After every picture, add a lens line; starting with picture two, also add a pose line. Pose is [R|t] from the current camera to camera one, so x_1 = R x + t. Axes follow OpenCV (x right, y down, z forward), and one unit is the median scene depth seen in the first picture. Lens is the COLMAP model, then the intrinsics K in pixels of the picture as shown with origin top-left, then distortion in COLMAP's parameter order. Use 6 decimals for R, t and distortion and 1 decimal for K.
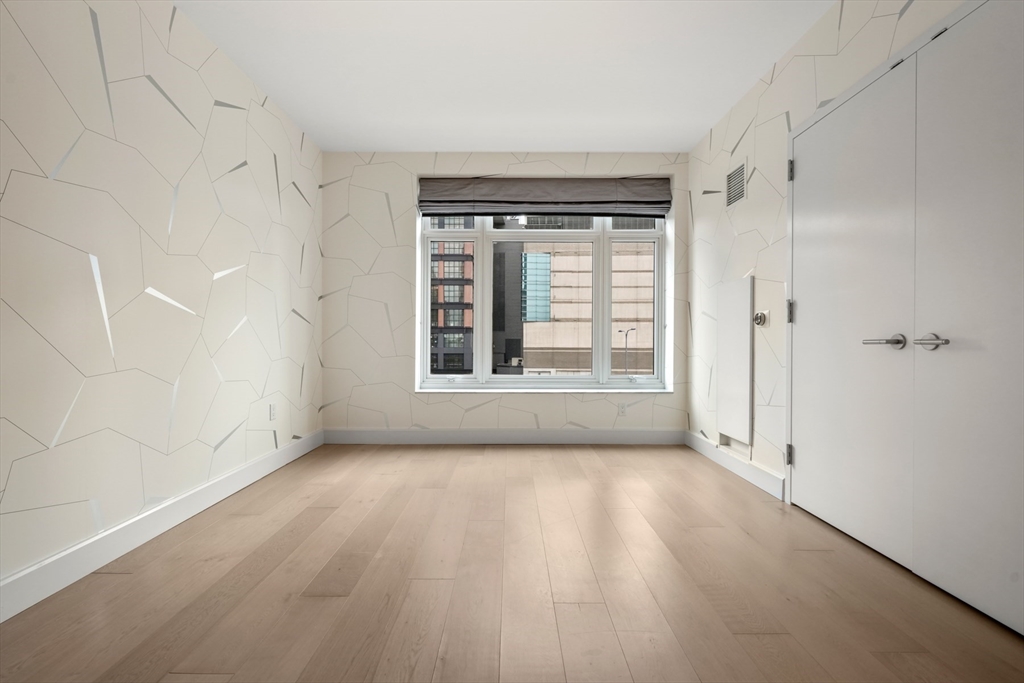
lens RADIAL K [[435.9, 0, 517.3], [0, 435.9, 340.8], [0, 0, 1]] dist [0.005015, -0.003036]
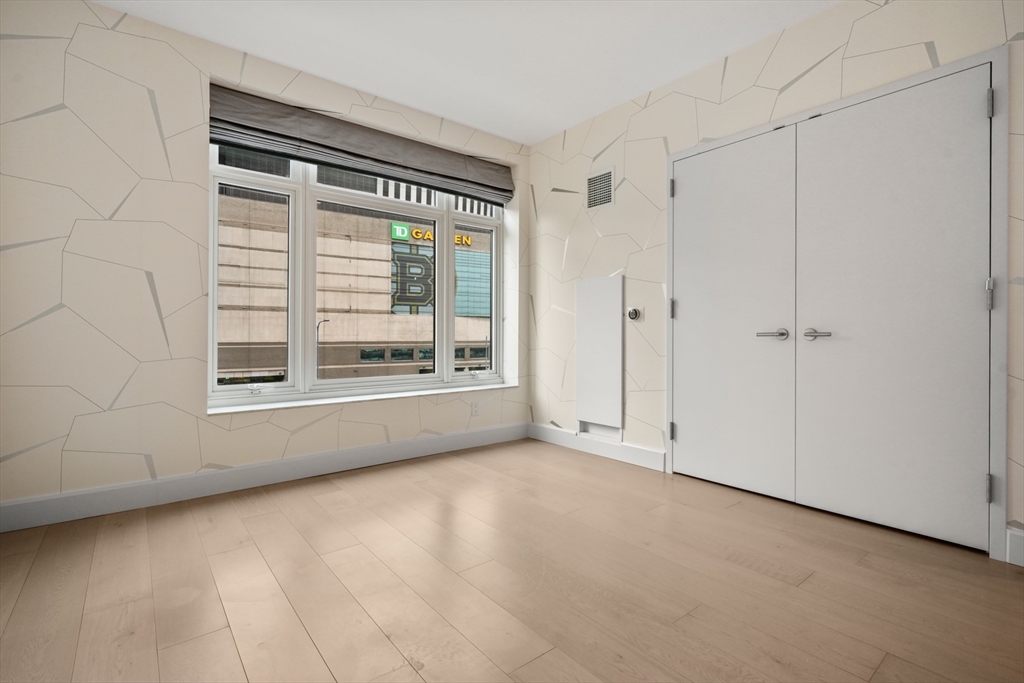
lens RADIAL K [[469.4, 0, 520.7], [0, 469.4, 332.9], [0, 0, 1]] dist [-0.002211, 0.000536]
pose [[0.780310, -0.000014, 0.625393, -0.349375], [0.001040, 0.999999, -0.001275, -0.000547], [-0.625392, 0.001646, 0.780309, 0.198843]]
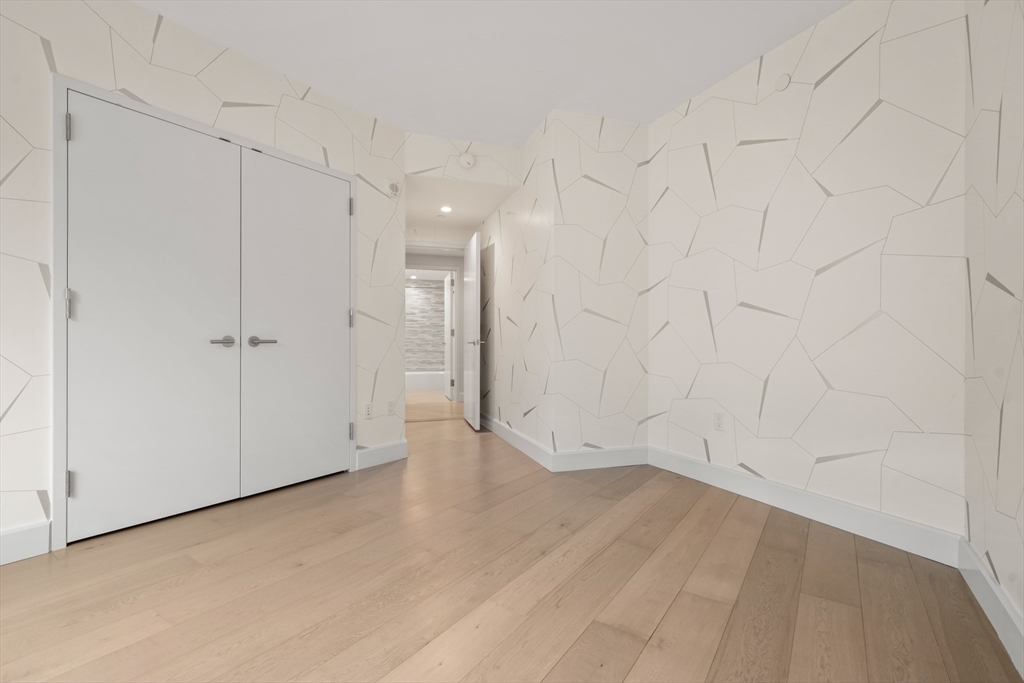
lens RADIAL K [[469.4, 0, 495.7], [0, 469.4, 339.3], [0, 0, 1]] dist [-0.002211, 0.000536]
pose [[-0.799334, 0.000247, 0.600887, -0.375283], [-0.001950, 0.999994, -0.003006, -0.001097], [-0.600884, -0.003574, -0.799328, 0.886509]]
